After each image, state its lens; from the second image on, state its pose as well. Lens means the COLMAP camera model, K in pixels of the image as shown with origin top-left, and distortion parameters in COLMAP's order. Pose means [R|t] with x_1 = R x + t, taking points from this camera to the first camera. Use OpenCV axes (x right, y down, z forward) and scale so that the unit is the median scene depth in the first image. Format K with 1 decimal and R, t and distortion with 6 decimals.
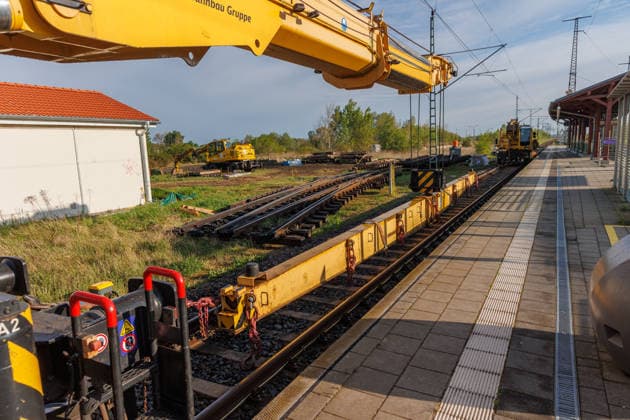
lens RADIAL K [[441.5, 0, 306.8], [0, 441.5, 209.4], [0, 0, 1]] dist [0.001025, 0.000705]
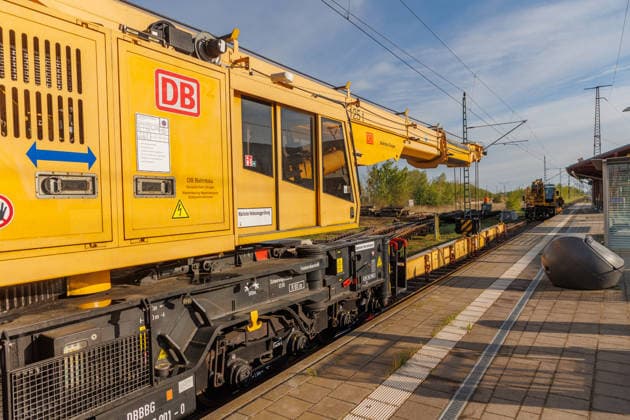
lens RADIAL K [[441.5, 0, 306.8], [0, 441.5, 209.4], [0, 0, 1]] dist [0.001025, 0.000705]
pose [[0.997867, 0.012970, -0.063985, -0.078152], [-0.020622, 0.992508, -0.120424, 0.032045], [0.061943, 0.121487, 0.990658, -0.227416]]
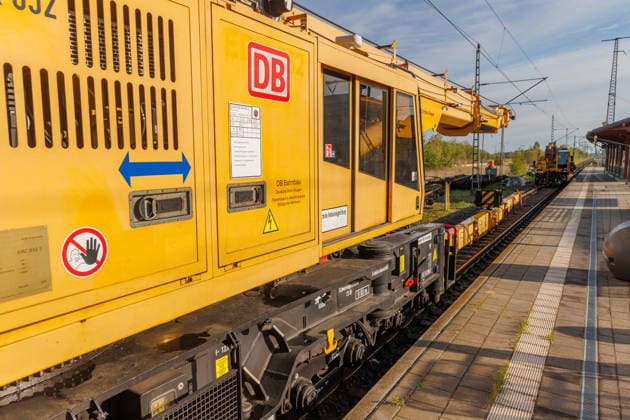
lens RADIAL K [[474.6, 0, 292.4], [0, 474.6, 211.4], [0, 0, 1]] dist [0.000256, -0.001618]
pose [[0.998163, 0.031989, -0.051460, -0.116230], [-0.033525, 0.999009, -0.029273, 0.016560], [0.050472, 0.030945, 0.998246, -0.210771]]
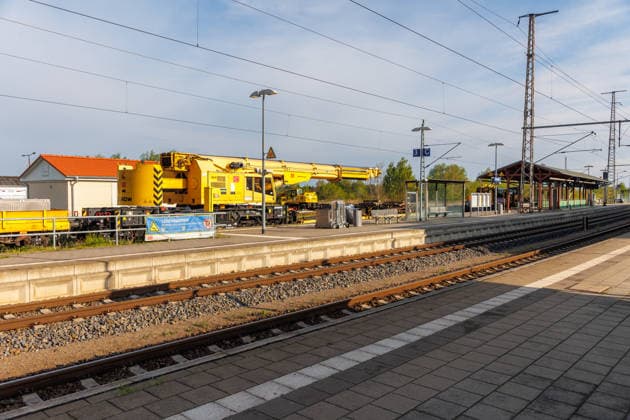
lens RADIAL K [[566.0, 0, 315.0], [0, 566.0, 210.0], [0, 0, 1]] dist [-0.008567, -0.003140]
pose [[0.988627, 0.047175, -0.142796, 0.217348], [-0.062525, 0.992505, -0.104996, 0.162841], [0.136773, 0.112730, 0.984167, -1.267704]]
